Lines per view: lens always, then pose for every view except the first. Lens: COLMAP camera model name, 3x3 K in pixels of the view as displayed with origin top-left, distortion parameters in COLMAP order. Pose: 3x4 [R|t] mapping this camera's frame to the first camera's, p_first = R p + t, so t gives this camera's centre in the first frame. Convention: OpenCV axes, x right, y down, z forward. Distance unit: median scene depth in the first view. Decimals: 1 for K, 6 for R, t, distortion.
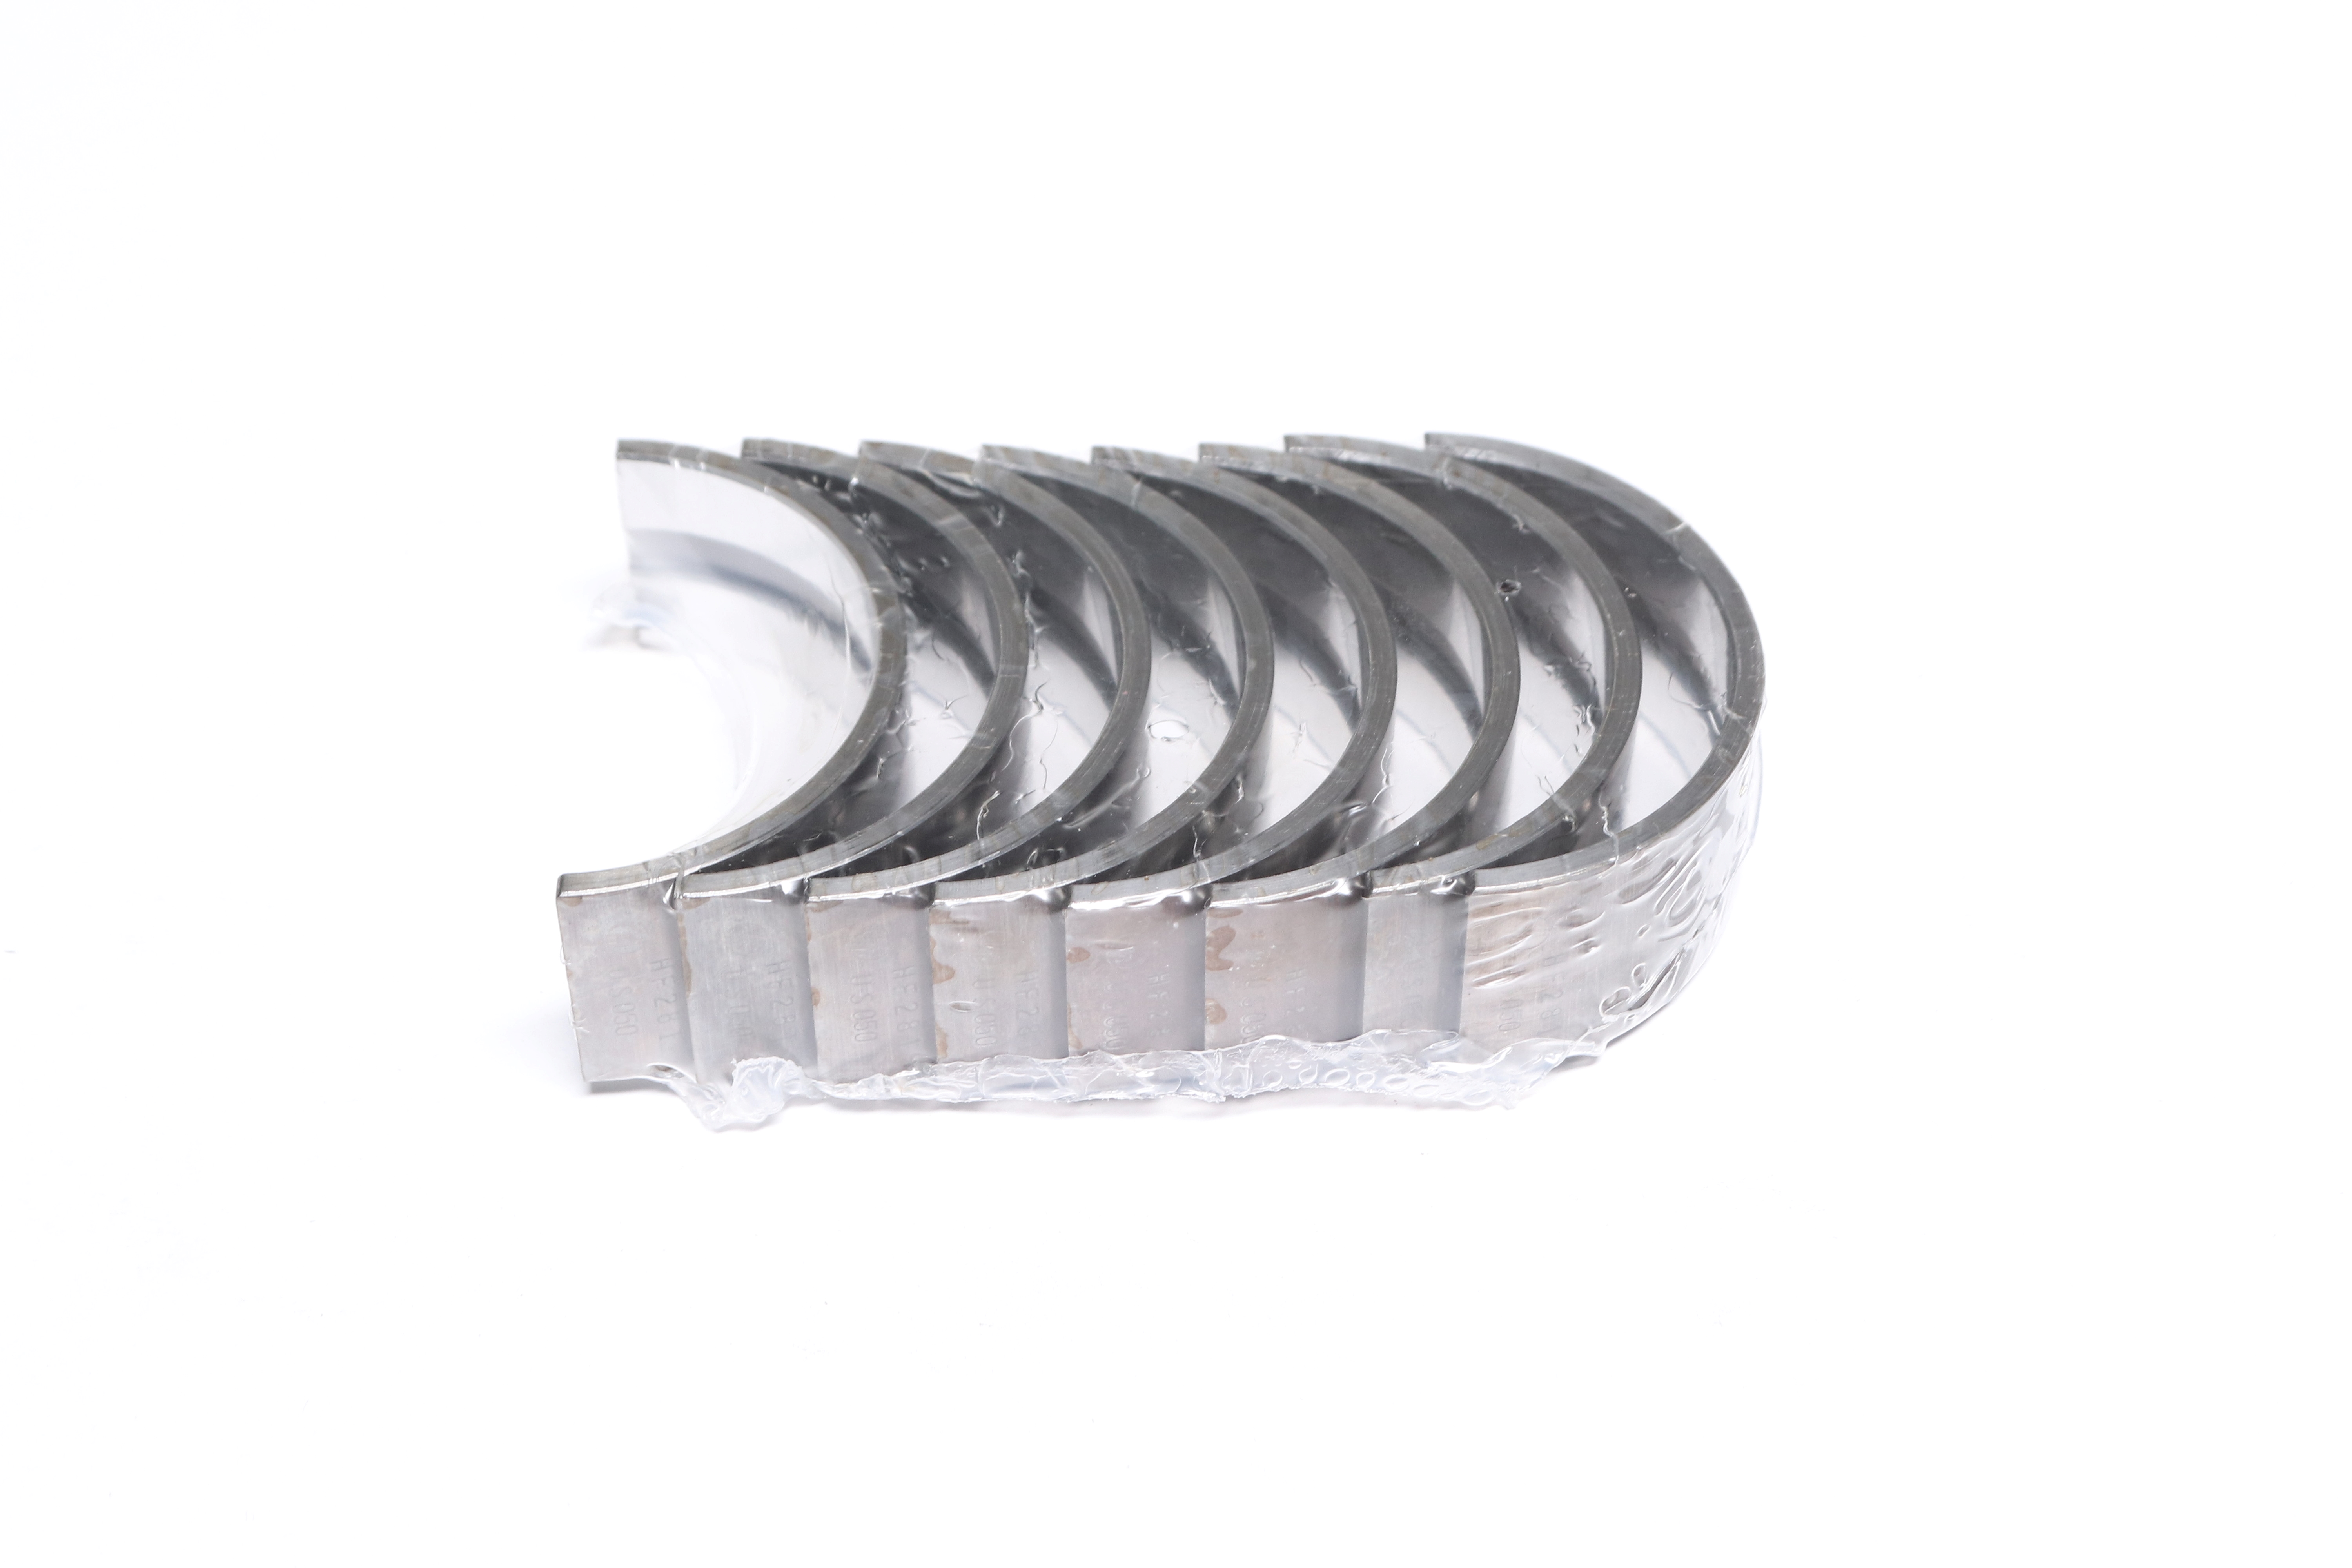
lens RADIAL K [[4718.6, 0, 1176.0], [0, 4718.6, 784.0], [0, 0, 1]] dist [-0.009117, -0.018075]
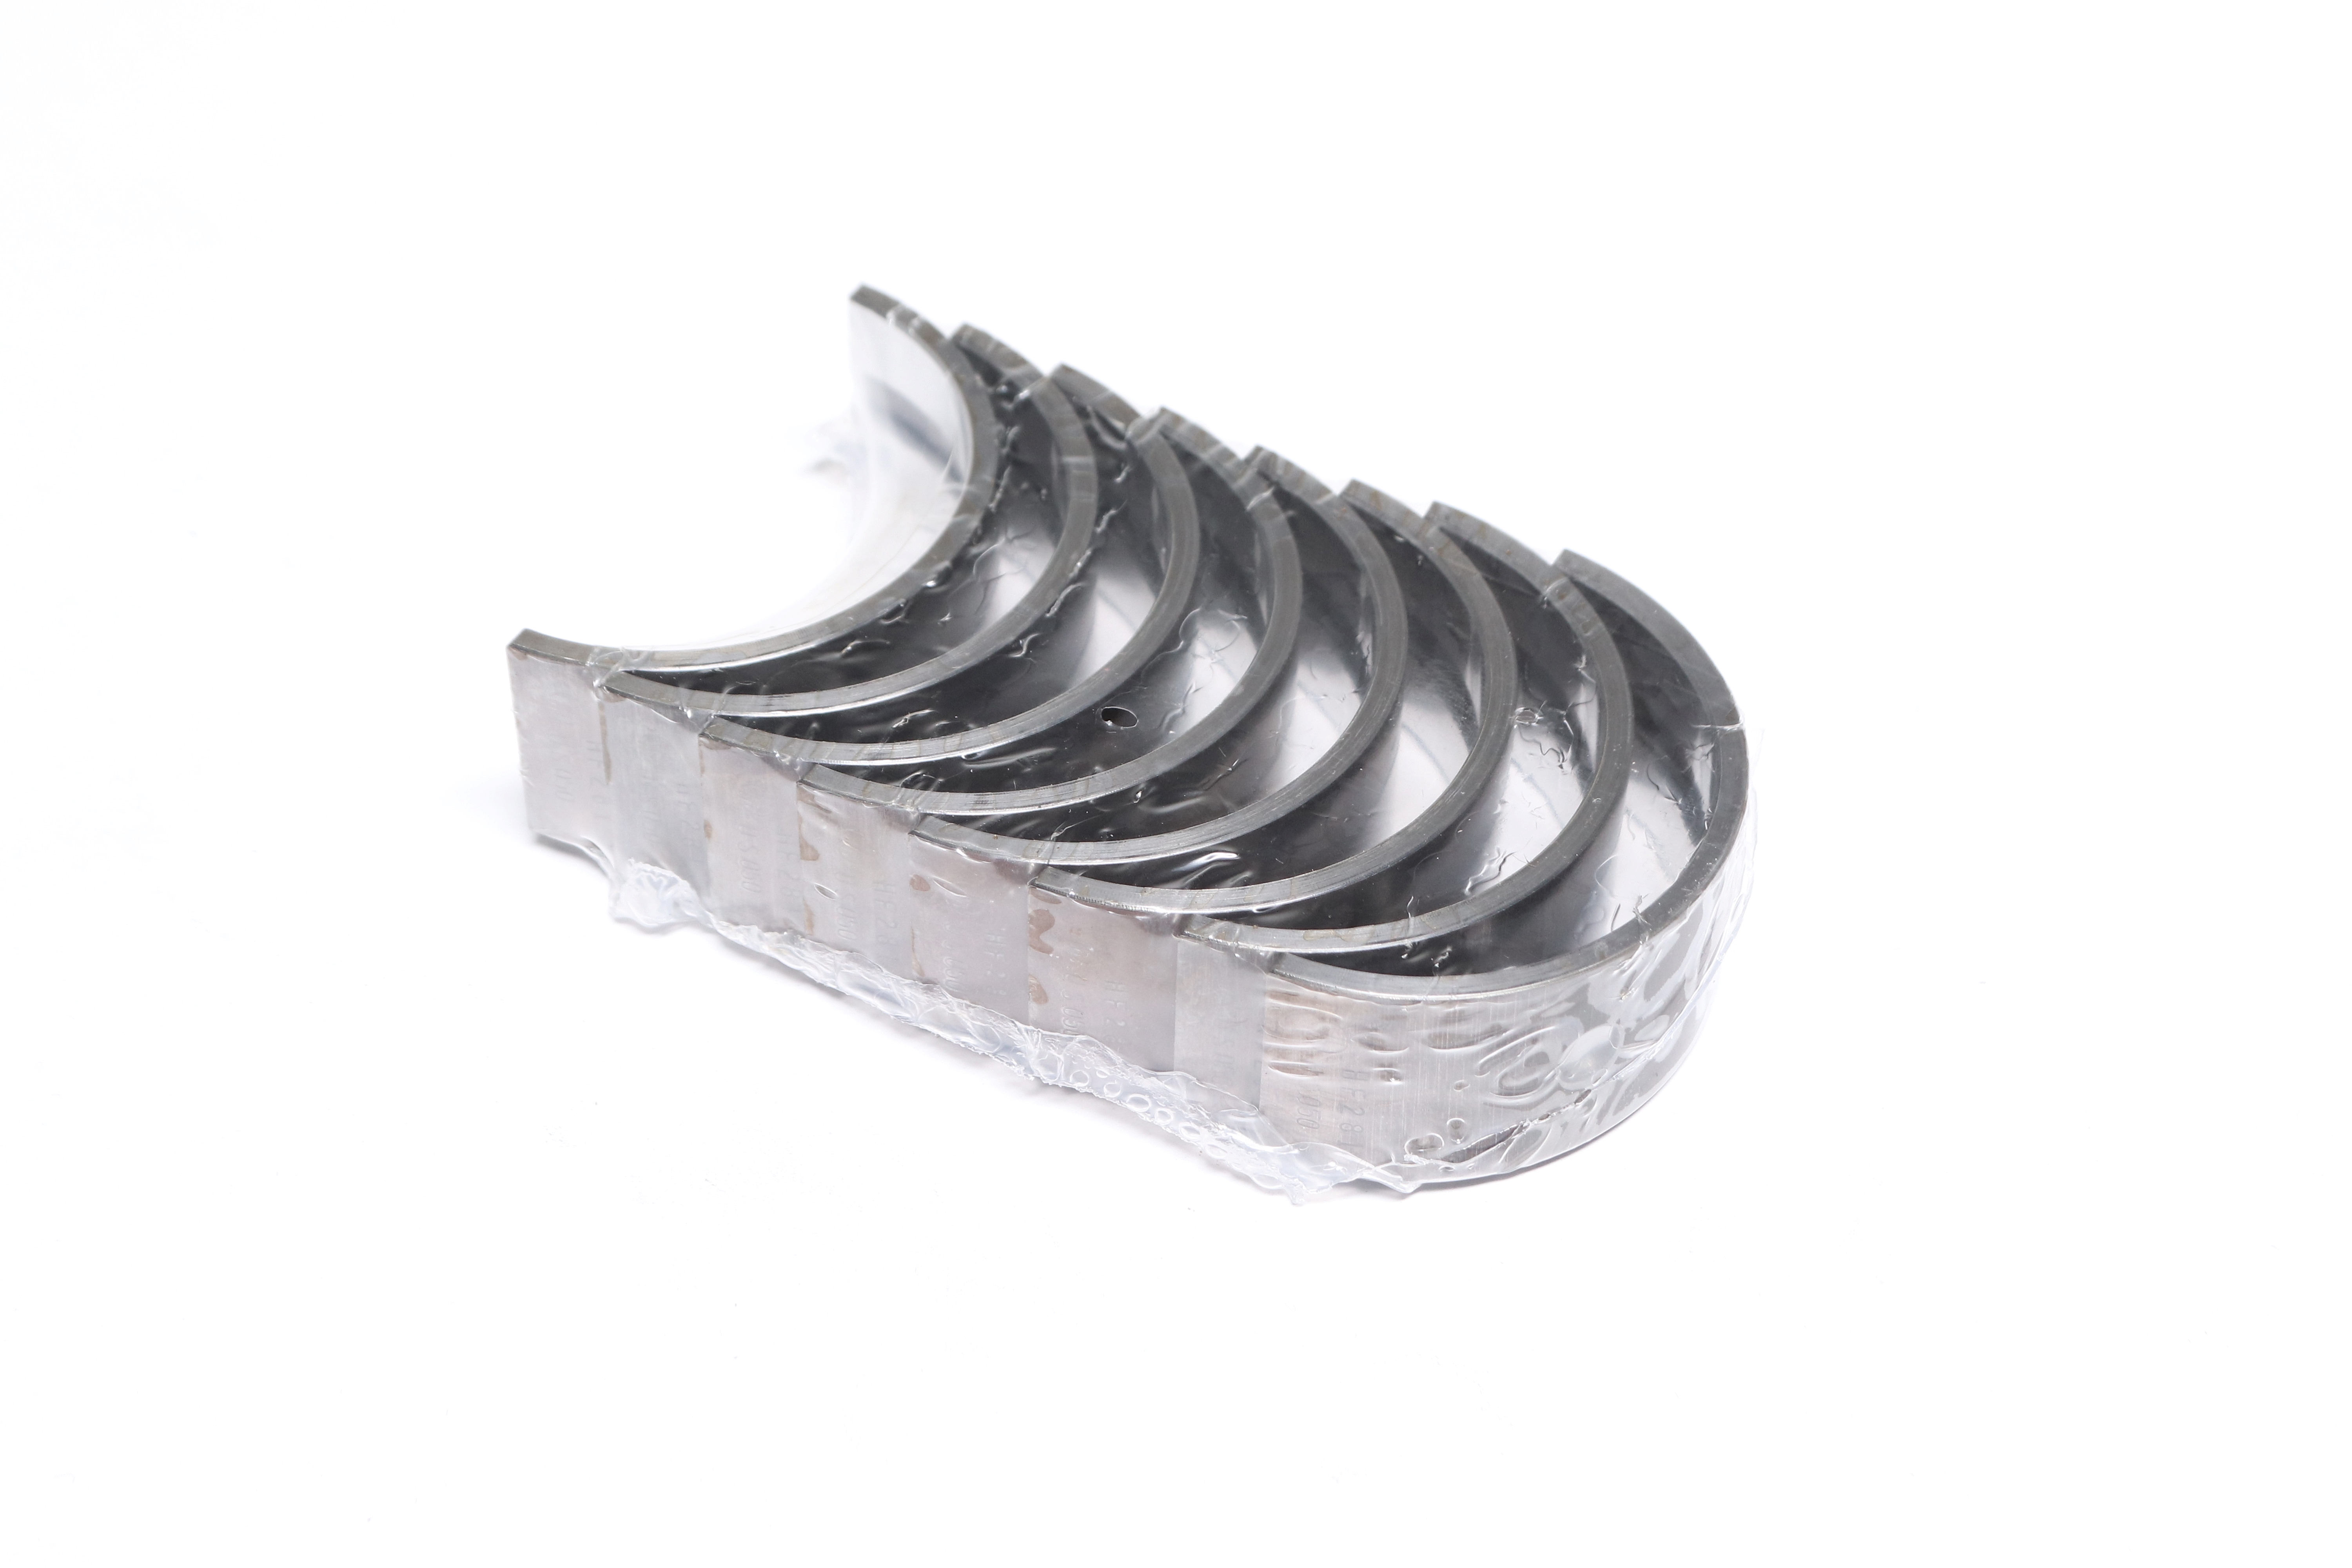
lens RADIAL K [[4718.6, 0, 1176.0], [0, 4718.6, 784.0], [0, 0, 1]] dist [-0.009117, -0.018075]
pose [[0.856292, 0.363352, -0.367067, 0.381880], [-0.361750, 0.929181, 0.075889, -0.078683], [0.368647, 0.067804, 0.927094, 0.076544]]
